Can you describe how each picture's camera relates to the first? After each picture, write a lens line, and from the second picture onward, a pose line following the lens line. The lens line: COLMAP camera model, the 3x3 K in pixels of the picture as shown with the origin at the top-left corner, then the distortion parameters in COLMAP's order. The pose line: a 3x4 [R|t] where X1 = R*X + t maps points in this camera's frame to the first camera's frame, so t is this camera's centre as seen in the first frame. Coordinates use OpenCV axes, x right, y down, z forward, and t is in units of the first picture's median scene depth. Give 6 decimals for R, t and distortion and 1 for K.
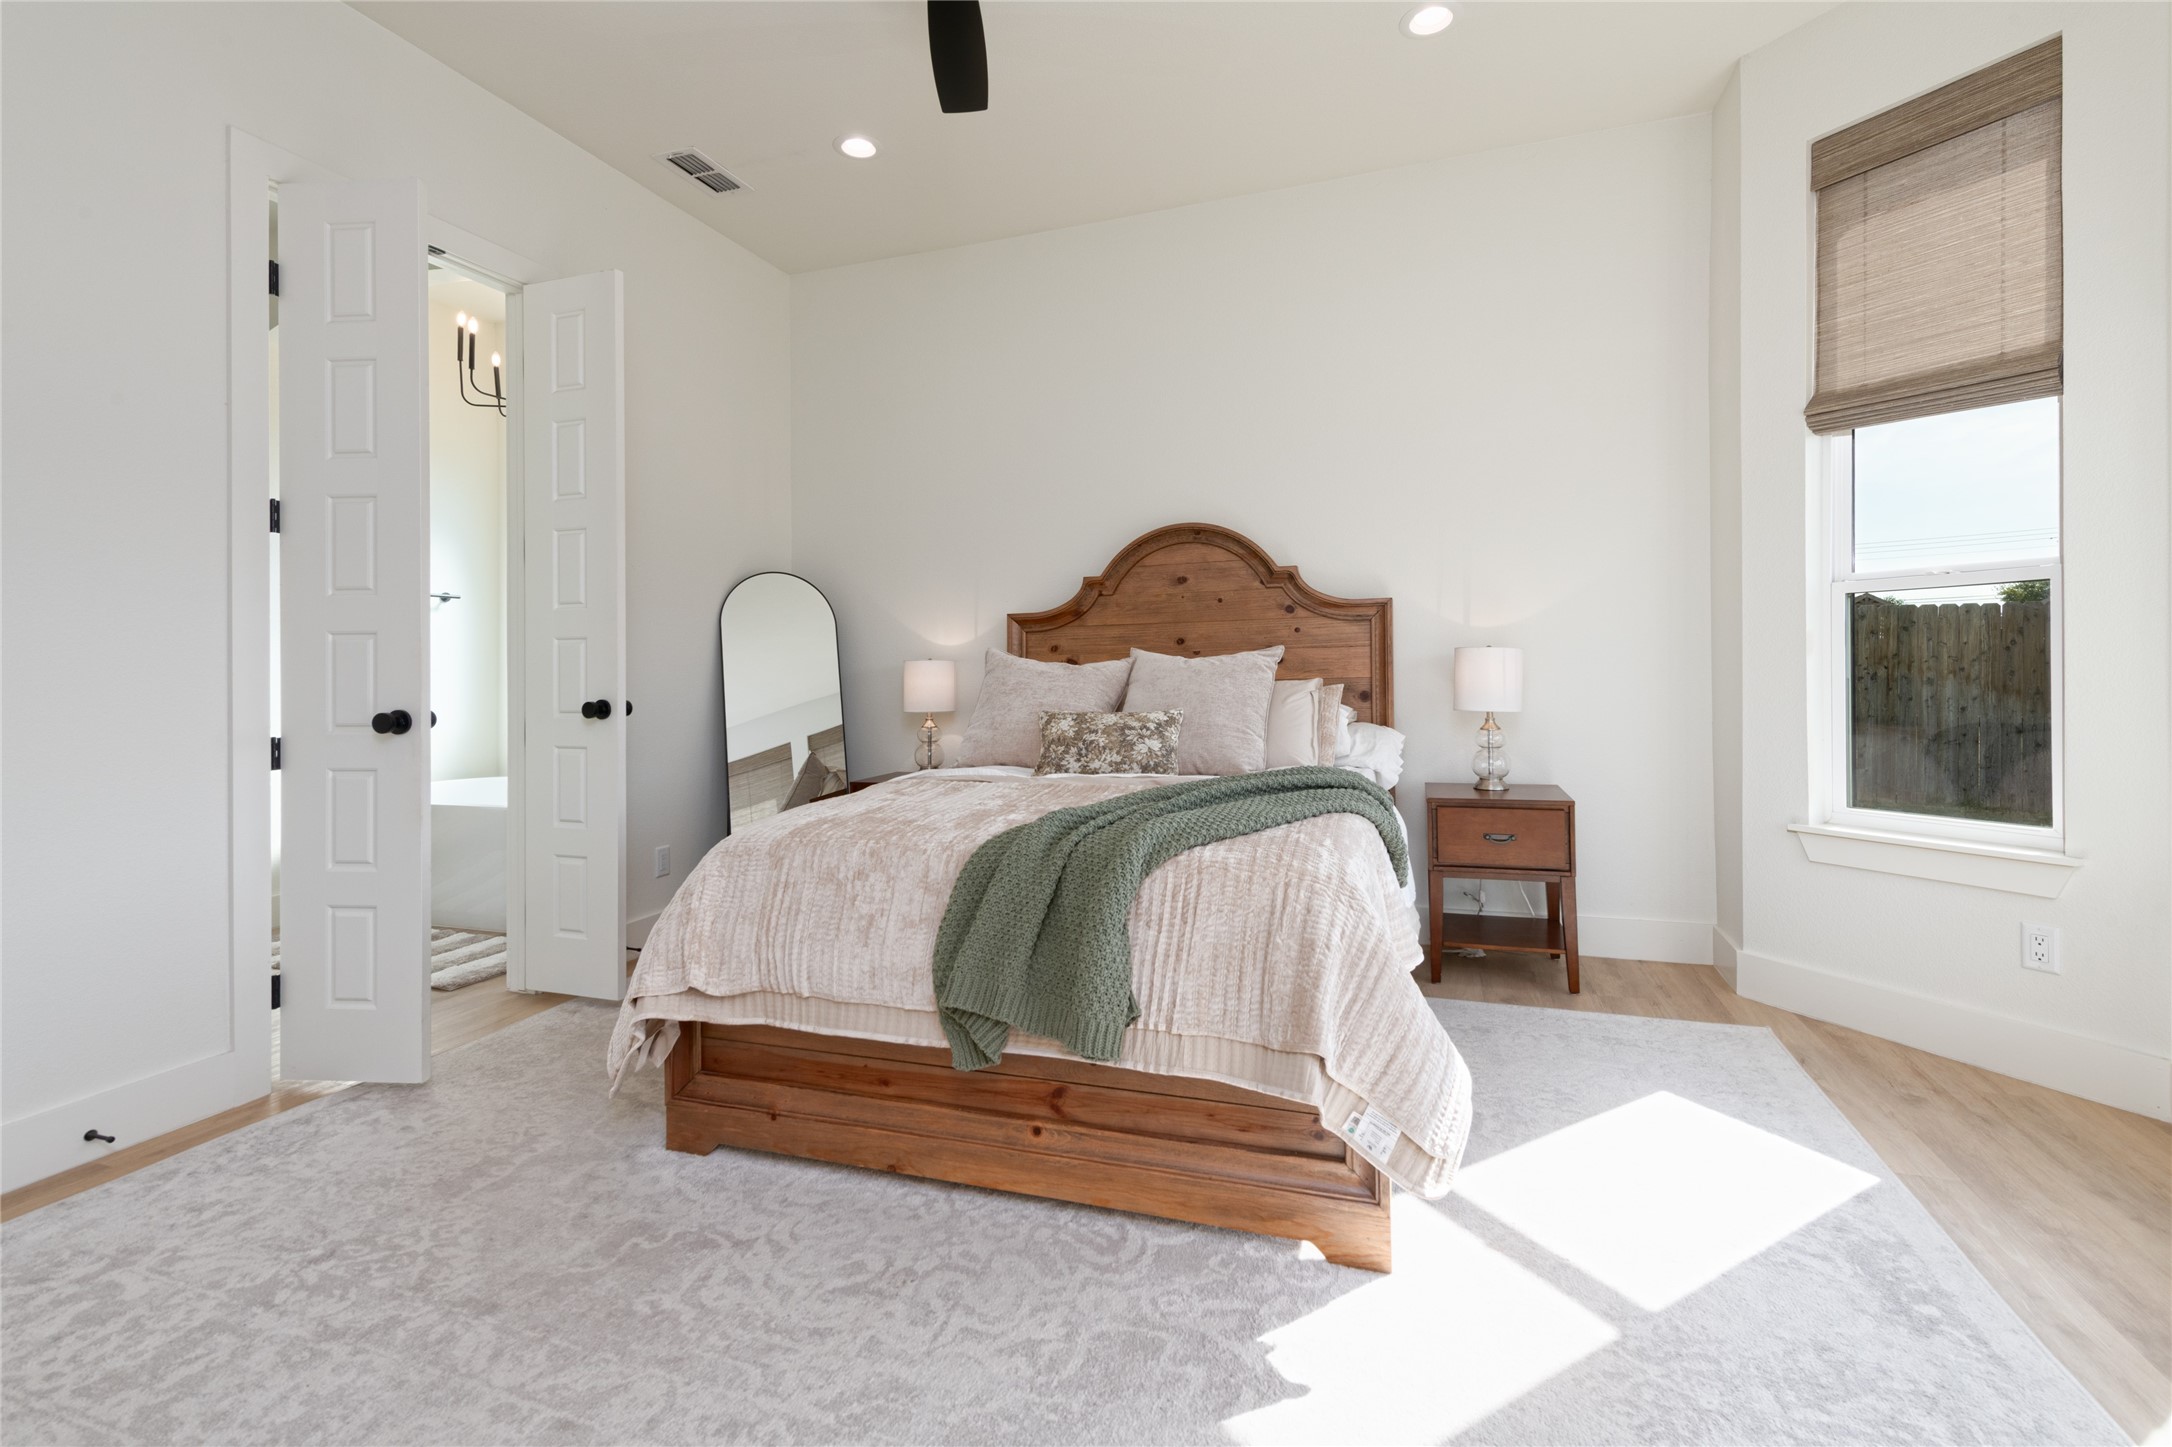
lens RADIAL K [[954.8, 0, 1086.9], [0, 954.8, 658.9], [0, 0, 1]] dist [0.011272, -0.000128]
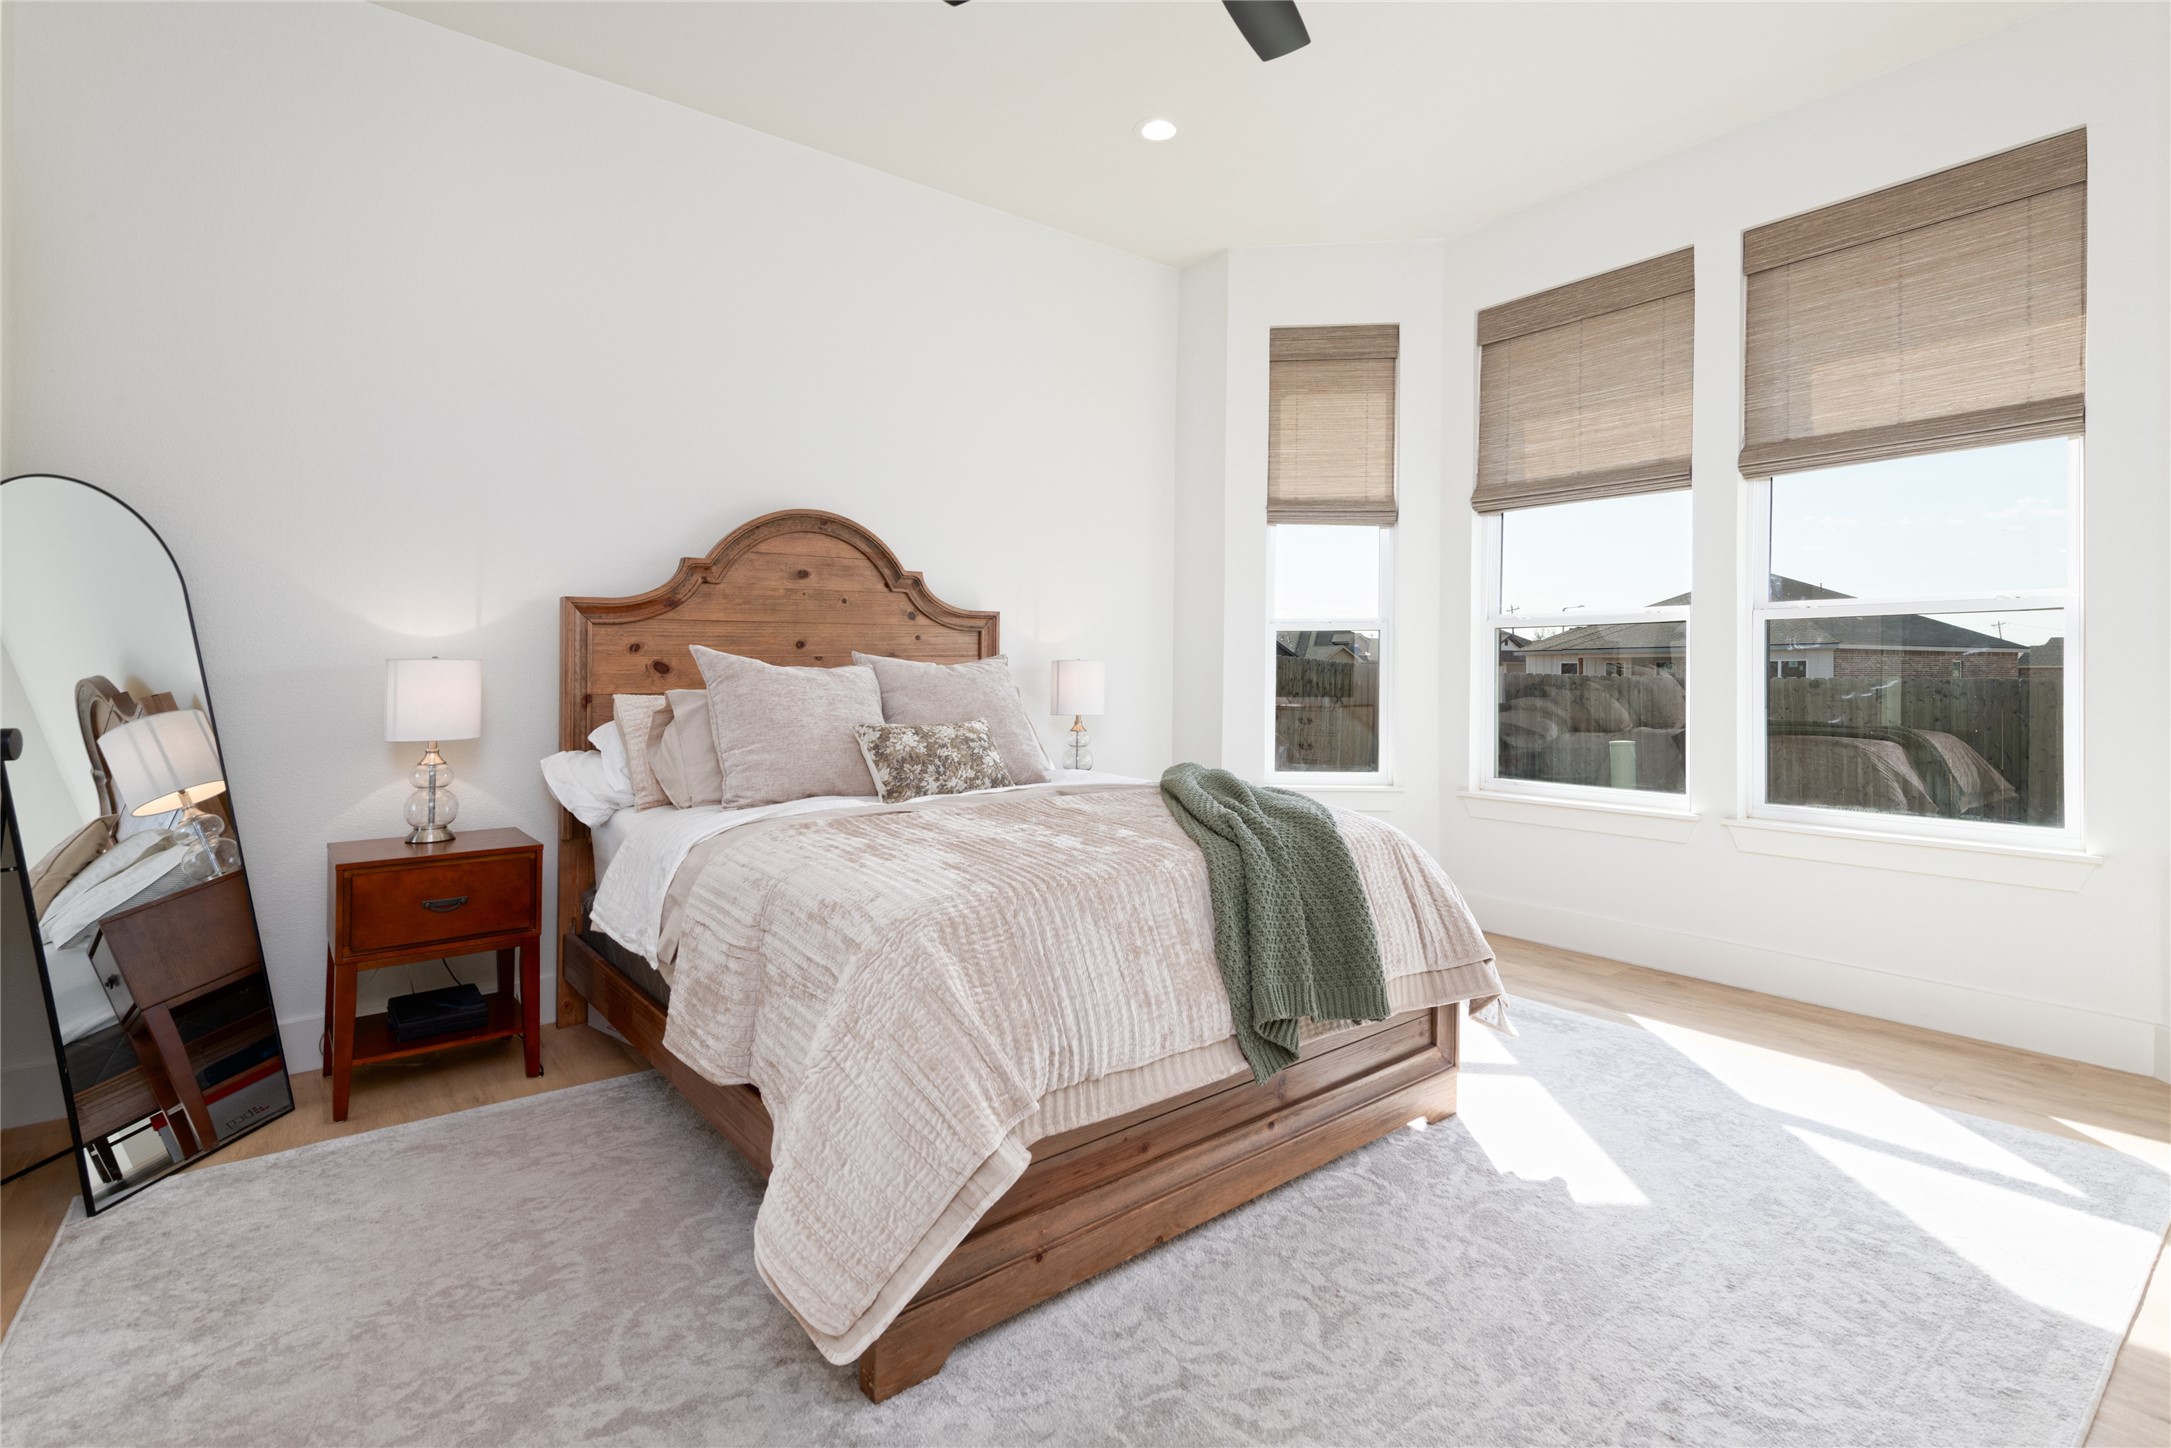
lens RADIAL K [[1046.1, 0, 1105.5], [0, 1046.1, 658.2], [0, 0, 1]] dist [0.021237, 0.000186]
pose [[0.515754, 0.031233, 0.856167, -0.736003], [-0.009251, 0.999480, -0.030888, 0.024630], [-0.856687, 0.008010, 0.515775, 0.382288]]
